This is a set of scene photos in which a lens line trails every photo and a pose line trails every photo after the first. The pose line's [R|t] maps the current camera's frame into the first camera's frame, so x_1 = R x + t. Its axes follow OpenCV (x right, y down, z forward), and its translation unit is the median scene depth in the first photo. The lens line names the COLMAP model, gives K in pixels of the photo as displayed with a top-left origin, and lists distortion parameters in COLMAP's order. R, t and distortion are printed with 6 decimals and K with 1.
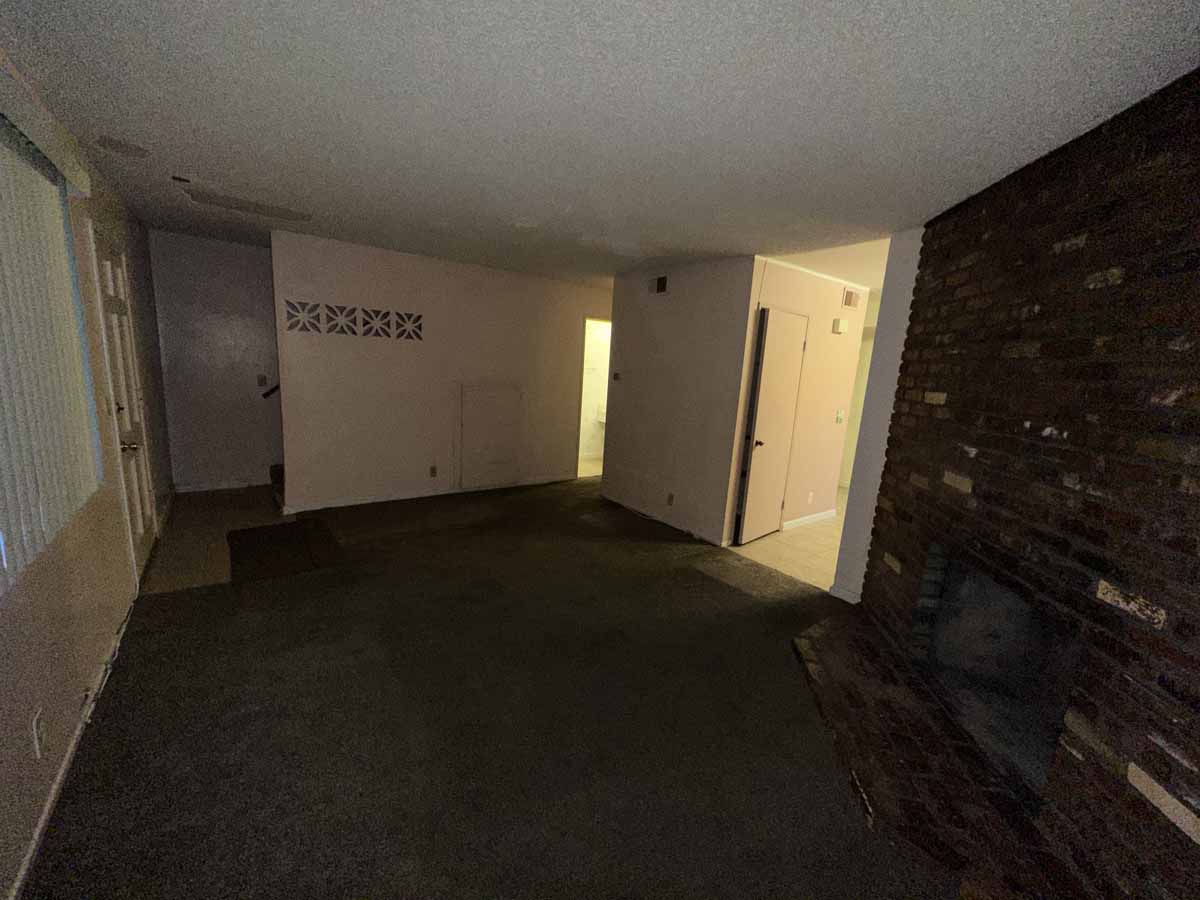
lens RADIAL K [[479.8, 0, 596.1], [0, 479.8, 450.7], [0, 0, 1]] dist [0.000673, 0.000306]
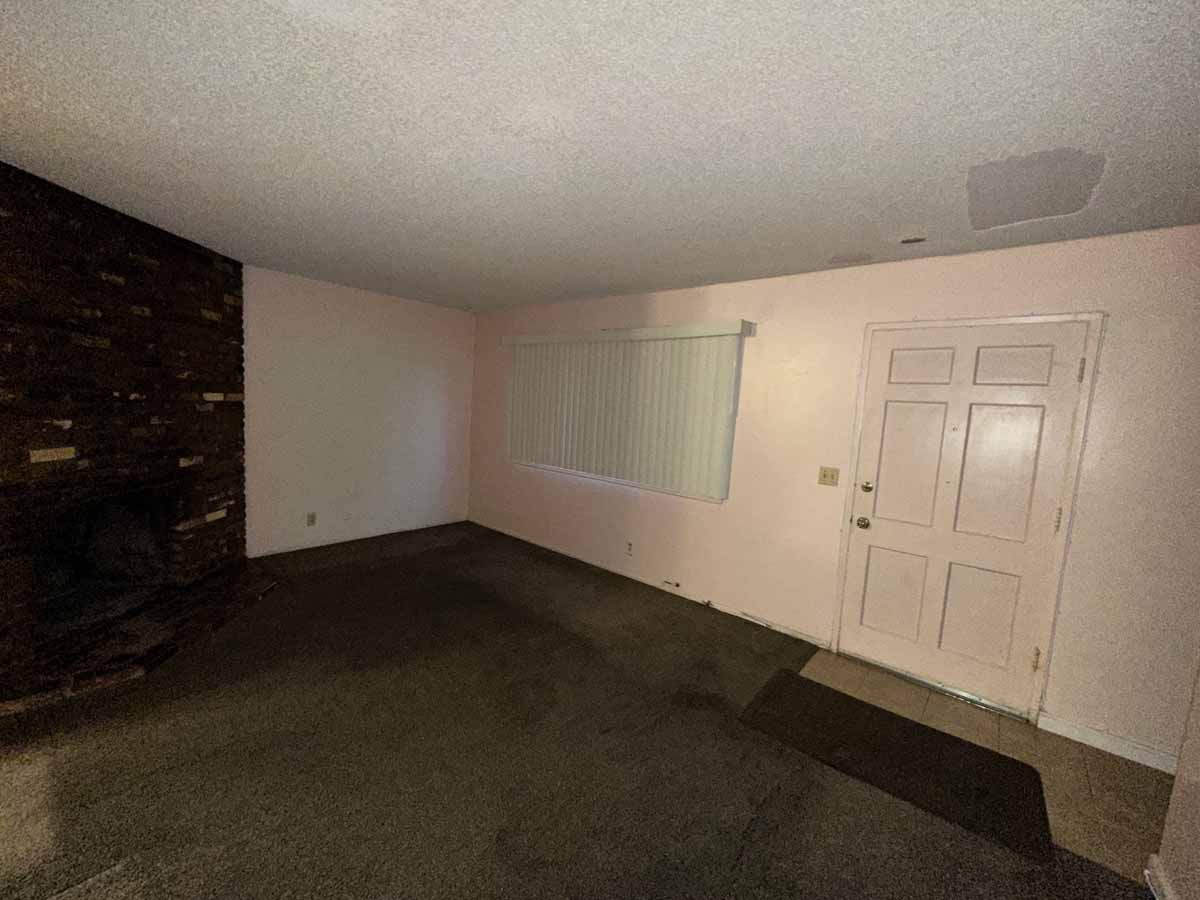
lens RADIAL K [[479.8, 0, 602.0], [0, 479.8, 446.7], [0, 0, 1]] dist [0.000673, 0.000306]
pose [[-0.971022, -0.099711, -0.217198, -0.270455], [-0.155599, 0.953569, 0.257868, -0.523091], [0.181400, 0.284191, -0.941451, 2.741321]]
